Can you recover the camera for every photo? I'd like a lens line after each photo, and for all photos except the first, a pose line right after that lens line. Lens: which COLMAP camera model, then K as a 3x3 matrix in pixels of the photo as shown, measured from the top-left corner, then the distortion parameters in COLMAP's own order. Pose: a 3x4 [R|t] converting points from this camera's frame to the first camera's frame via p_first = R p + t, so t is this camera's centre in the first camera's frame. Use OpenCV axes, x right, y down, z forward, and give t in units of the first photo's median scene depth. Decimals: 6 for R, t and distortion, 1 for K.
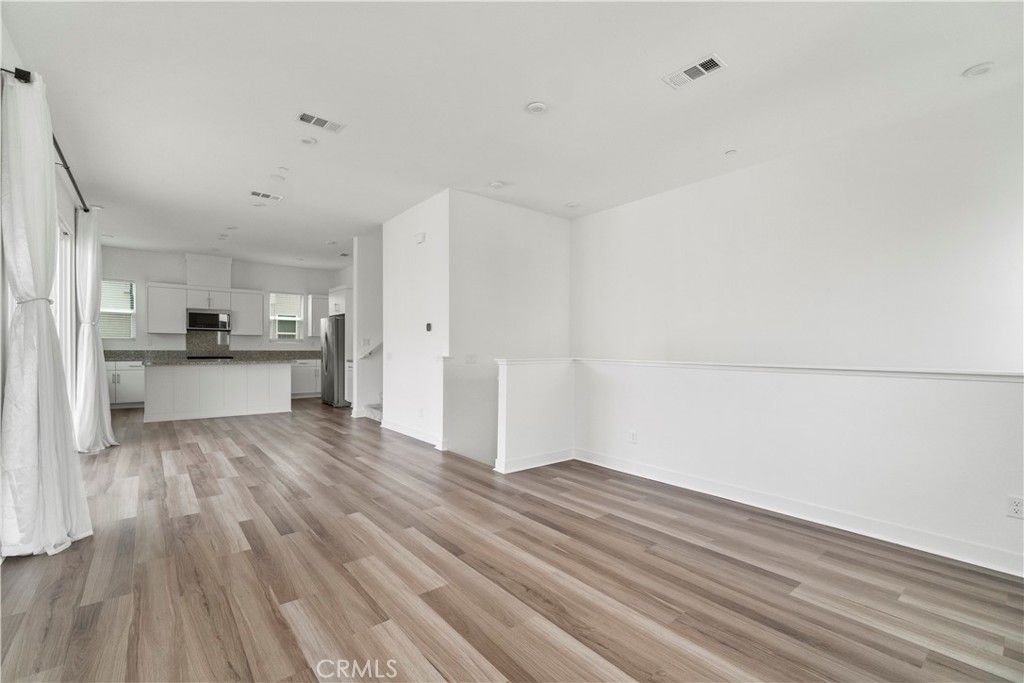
lens RADIAL K [[446.4, 0, 510.6], [0, 446.4, 351.3], [0, 0, 1]] dist [-0.001498, 0.000715]
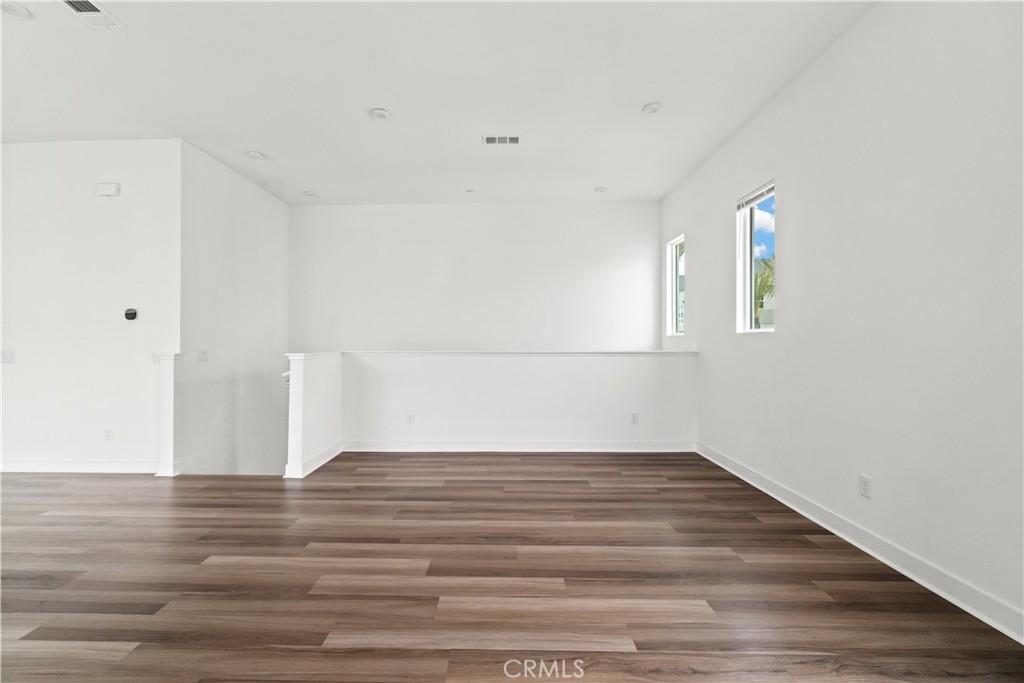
lens RADIAL K [[446.4, 0, 494.8], [0, 446.4, 339.9], [0, 0, 1]] dist [-0.001498, 0.000715]
pose [[0.649742, -0.005317, 0.760136, -0.518590], [0.011399, 0.999931, -0.002749, -0.004997], [-0.760070, 0.010451, 0.649758, 0.104400]]
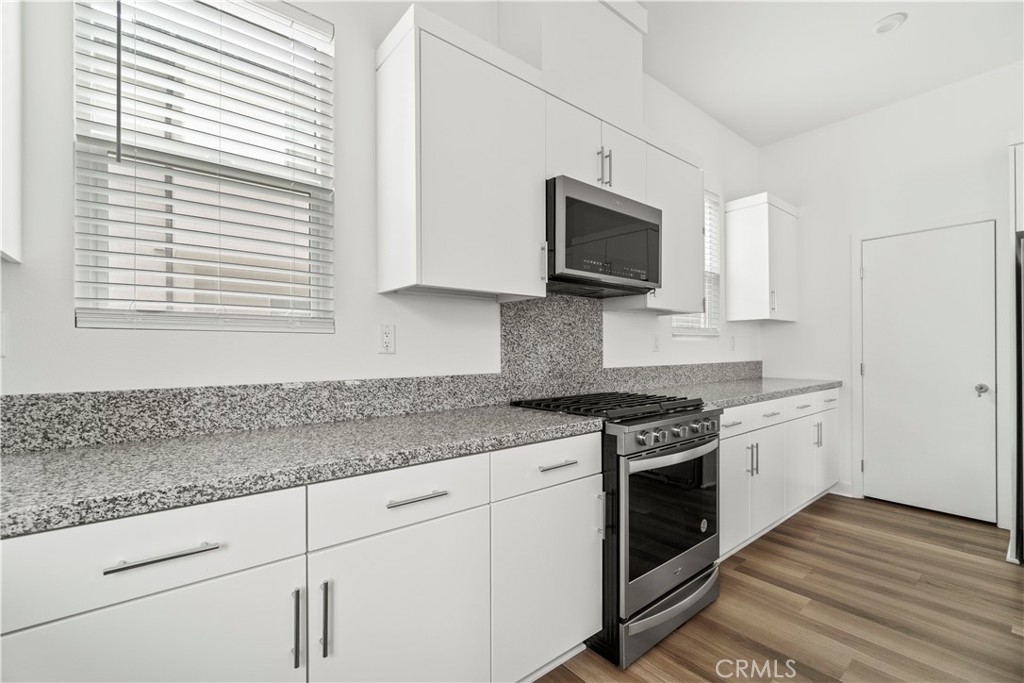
lens RADIAL K [[446.4, 0, 509.5], [0, 446.4, 348.5], [0, 0, 1]] dist [-0.001498, 0.000715]
pose [[0.999821, -0.016043, -0.009989, -1.711932], [0.015884, 0.999749, -0.015795, -0.027159], [0.010240, 0.015634, 0.999825, 1.814661]]
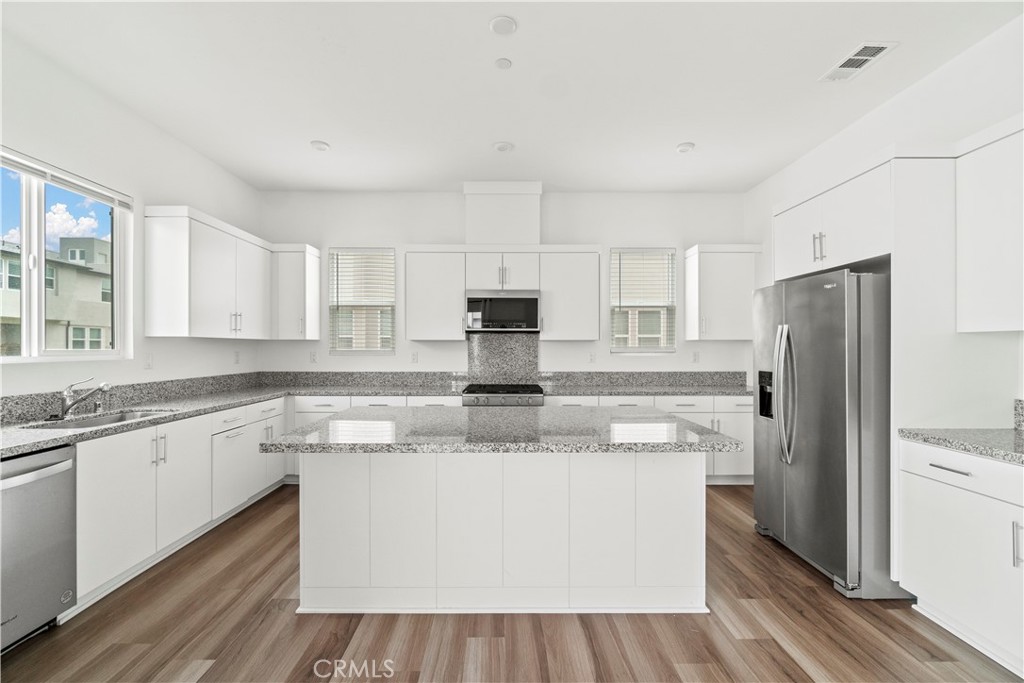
lens RADIAL K [[446.4, 0, 506.4], [0, 446.4, 345.7], [0, 0, 1]] dist [-0.001498, 0.000715]
pose [[0.781964, -0.007979, -0.623272, -0.864680], [-0.000253, 0.999914, -0.013117, -0.061645], [0.623323, 0.010415, 0.781895, 1.463651]]
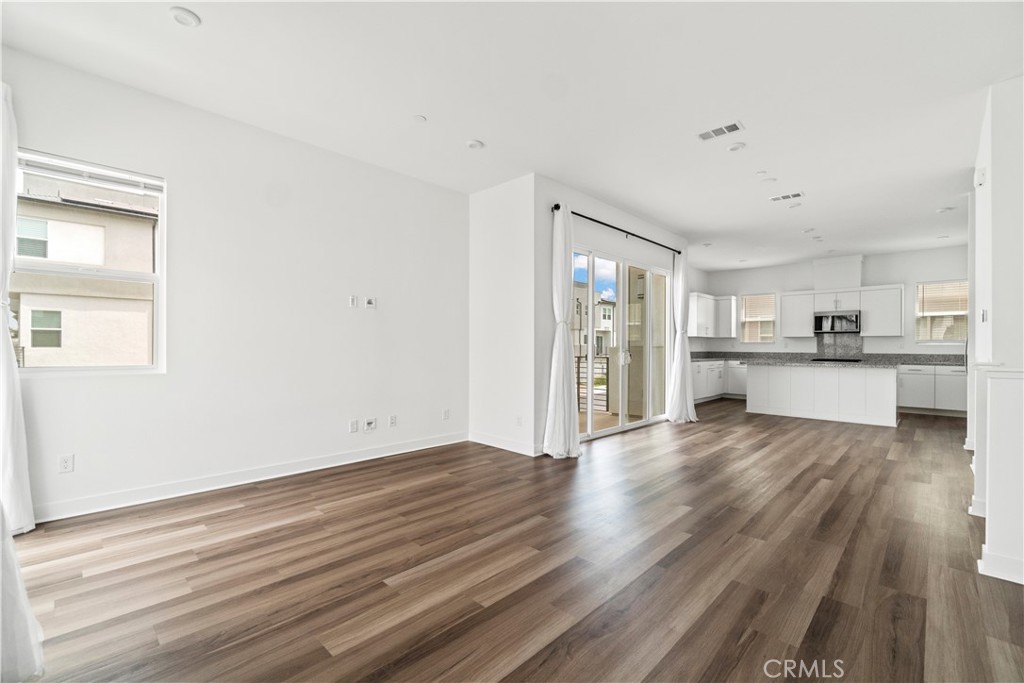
lens RADIAL K [[446.4, 0, 505.4], [0, 446.4, 350.5], [0, 0, 1]] dist [-0.001498, 0.000715]
pose [[0.107907, 0.002202, -0.994159, 0.543696], [-0.013166, 0.999913, 0.000786, 0.002742], [0.994074, 0.013004, 0.107926, 0.391617]]
